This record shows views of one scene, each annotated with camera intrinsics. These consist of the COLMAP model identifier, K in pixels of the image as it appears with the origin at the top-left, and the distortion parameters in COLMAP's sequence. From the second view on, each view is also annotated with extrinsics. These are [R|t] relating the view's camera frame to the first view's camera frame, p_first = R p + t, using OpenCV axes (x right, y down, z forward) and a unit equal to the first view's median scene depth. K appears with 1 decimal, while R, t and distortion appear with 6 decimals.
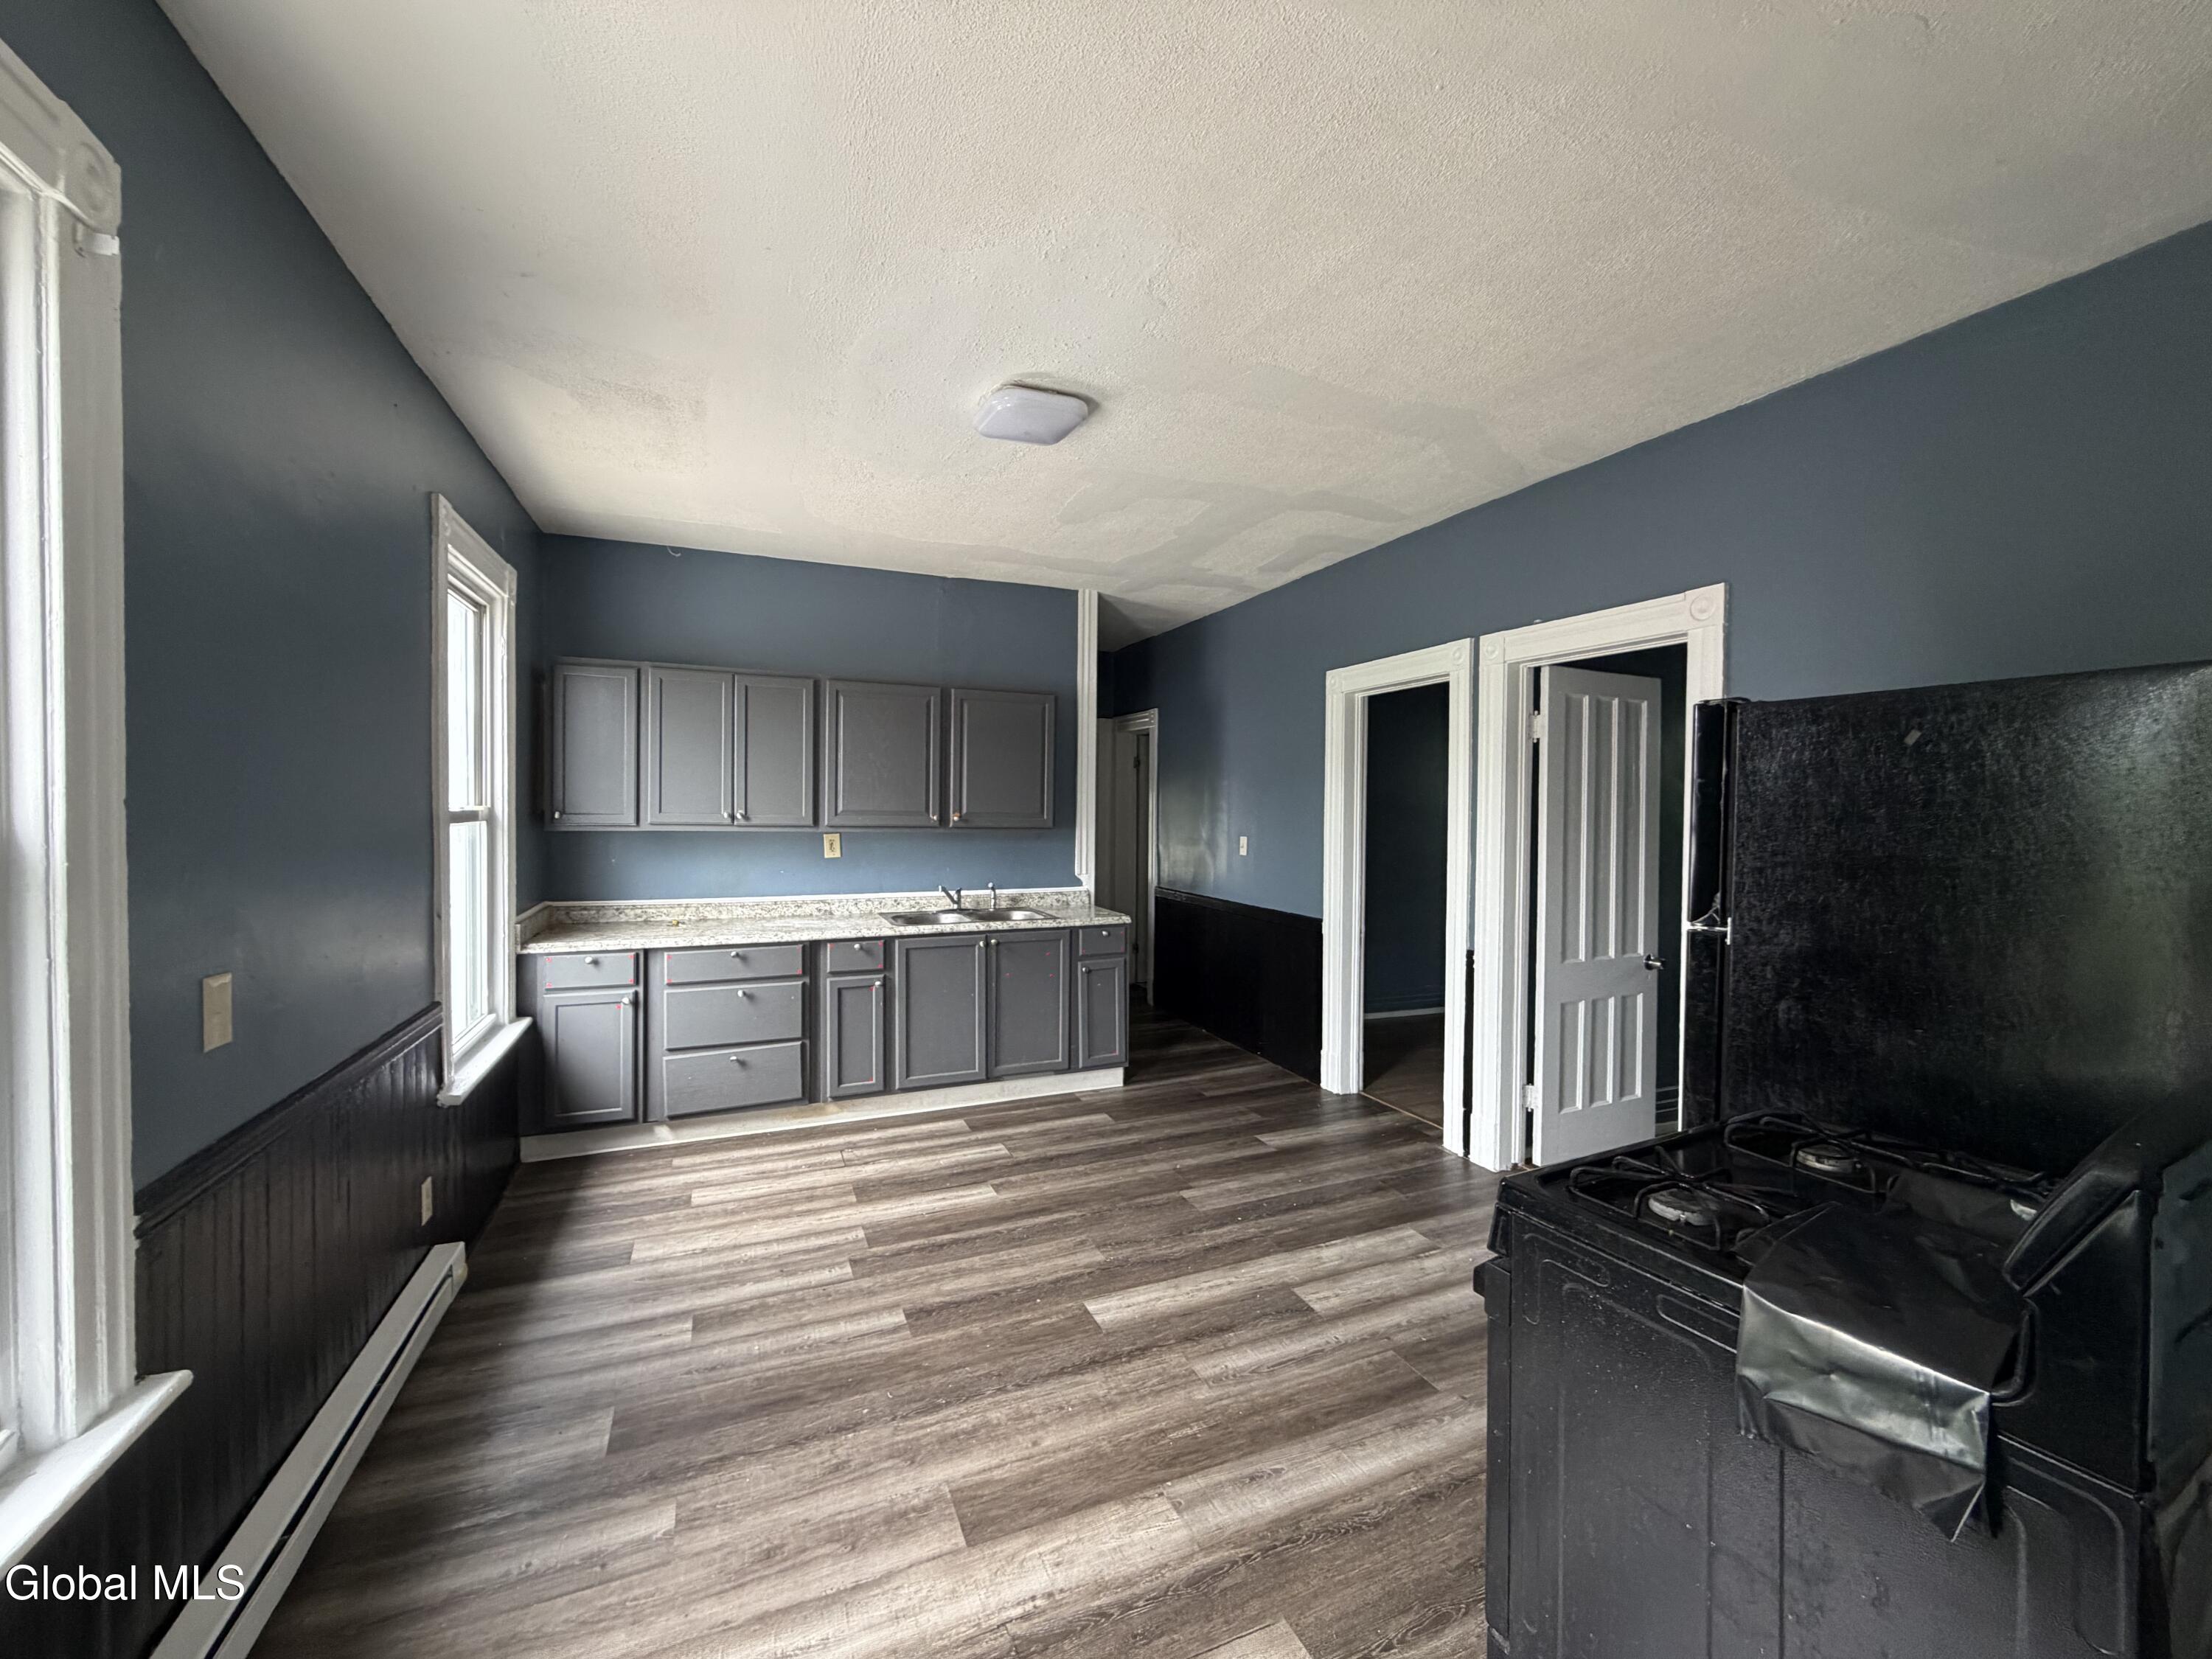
lens RADIAL K [[871.3, 0, 1106.0], [0, 871.3, 829.5], [0, 0, 1]] dist [0.000417, -0.000122]
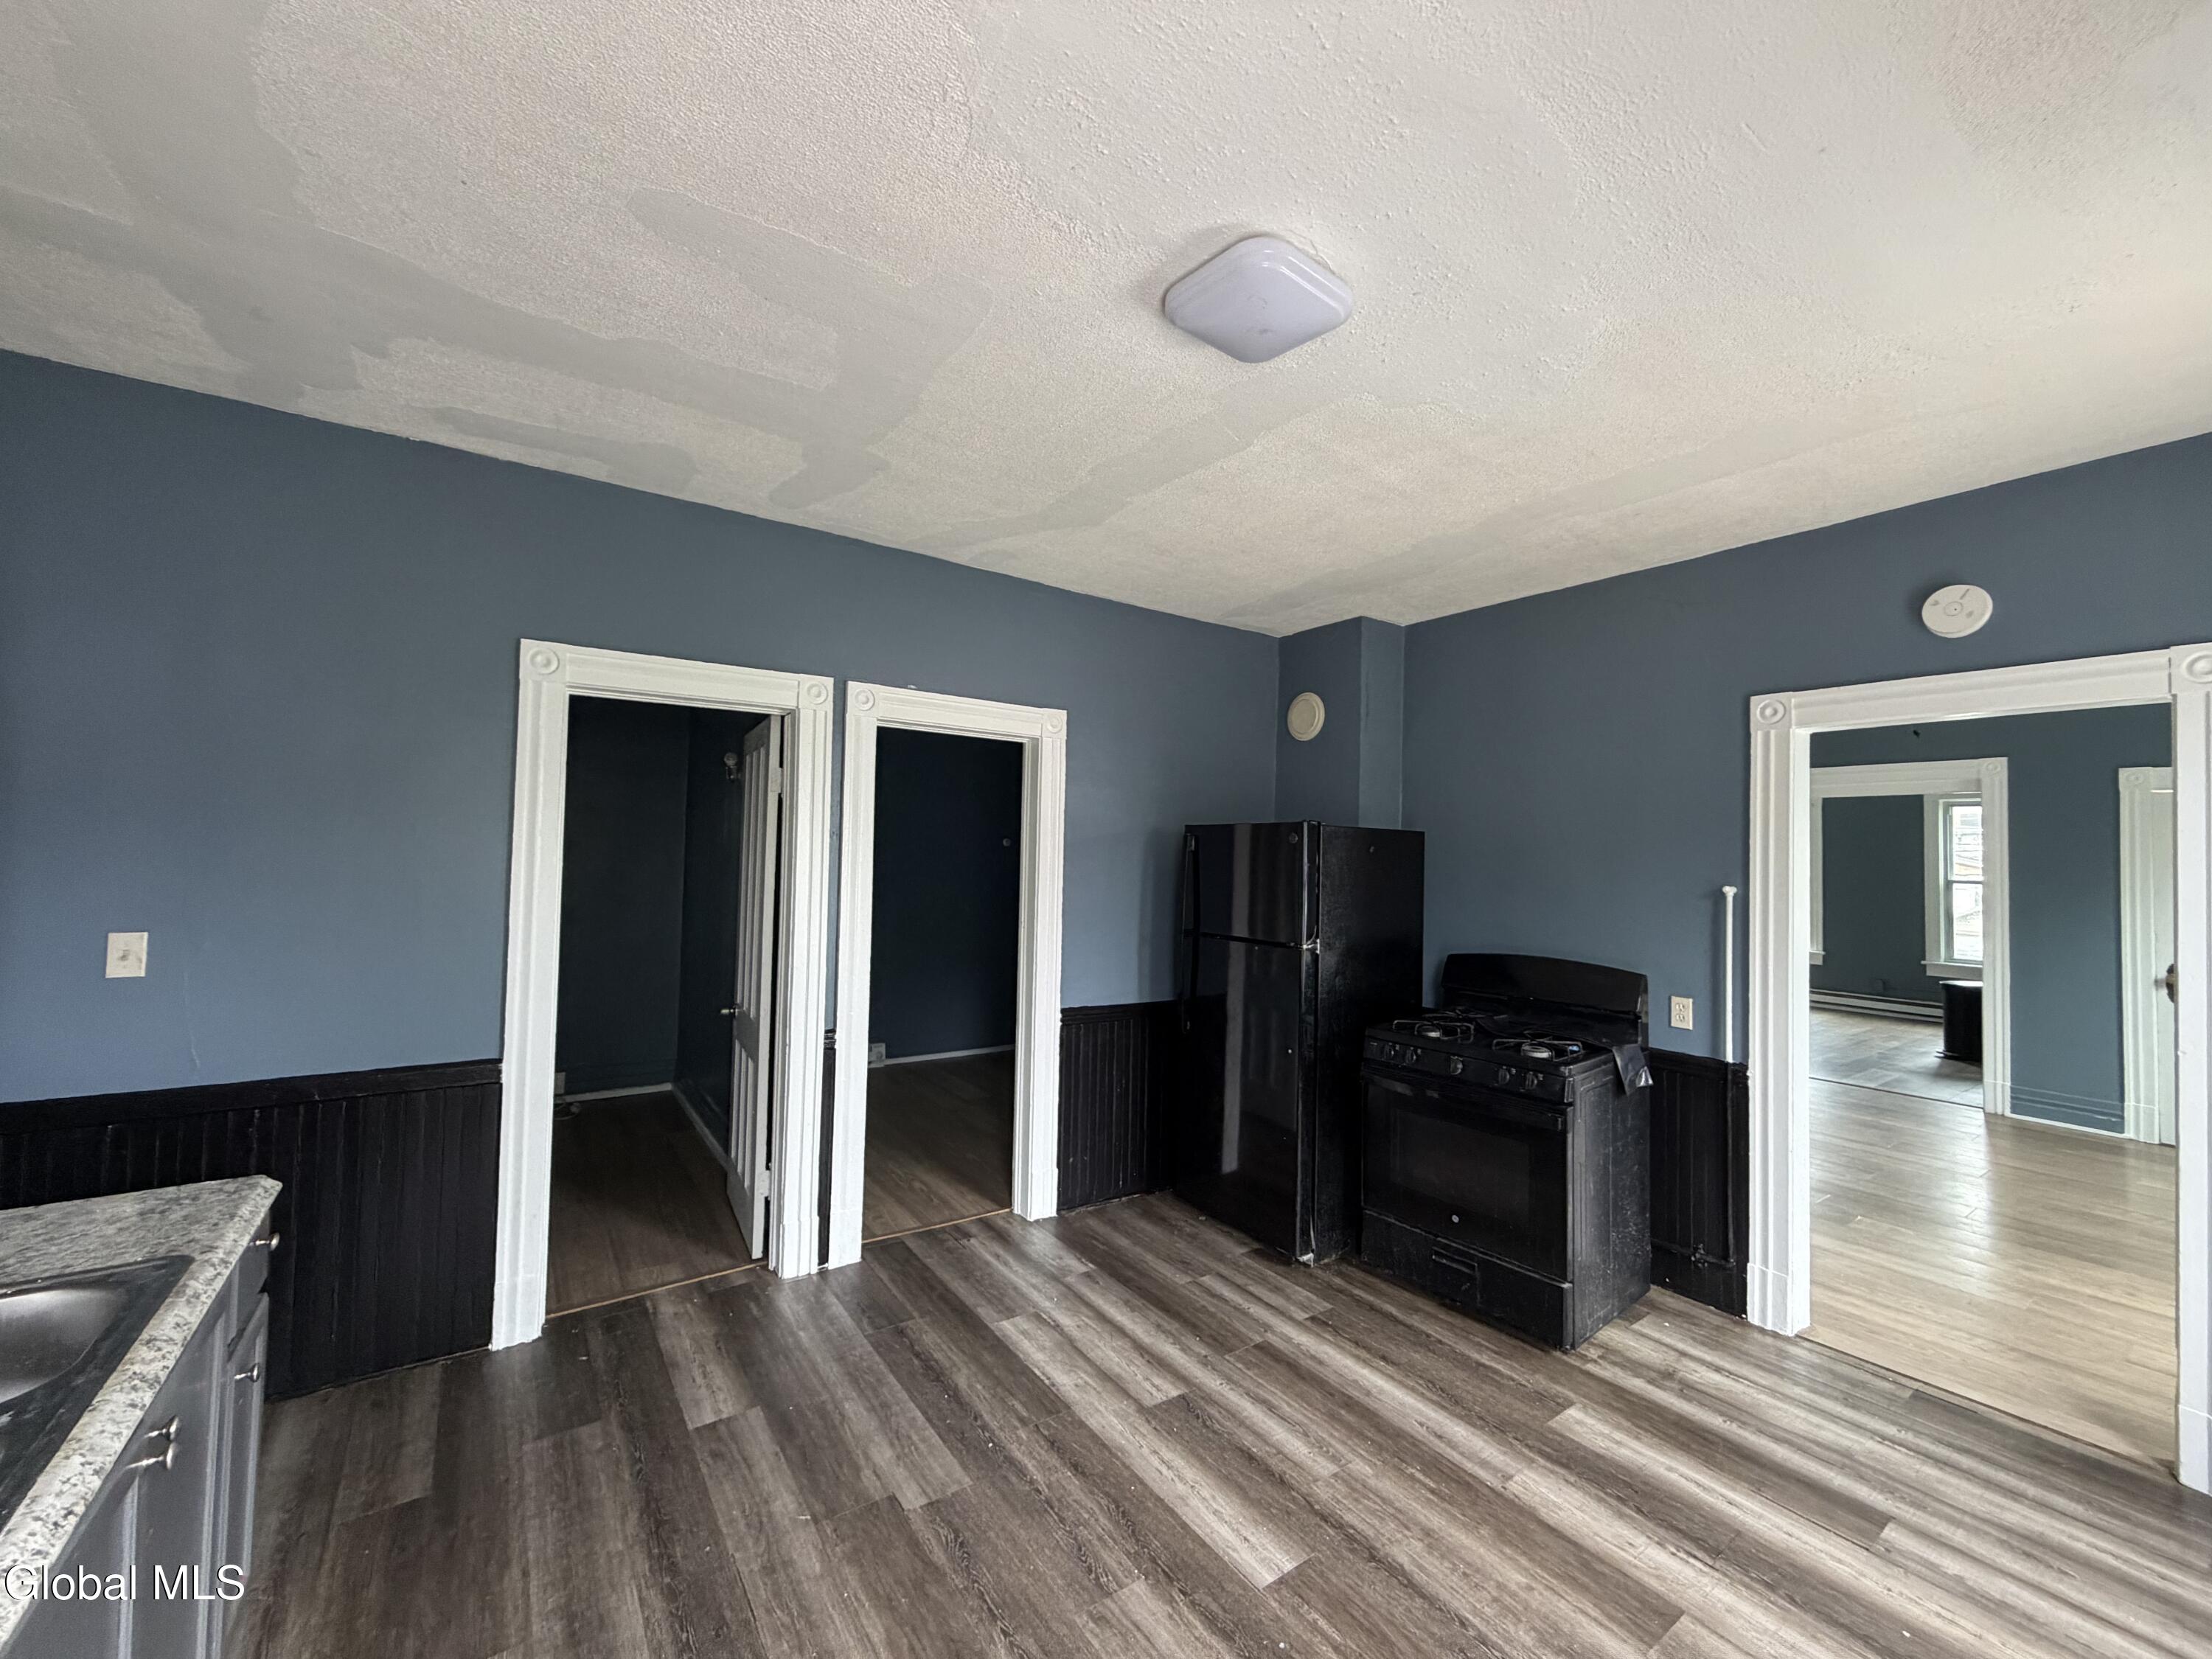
lens RADIAL K [[871.3, 0, 1106.0], [0, 871.3, 829.5], [0, 0, 1]] dist [0.000417, -0.000122]
pose [[-0.194778, 0.011902, 0.980775, -0.698543], [-0.001205, 0.999923, -0.012374, -0.074816], [-0.980847, -0.003592, -0.194749, 1.238108]]
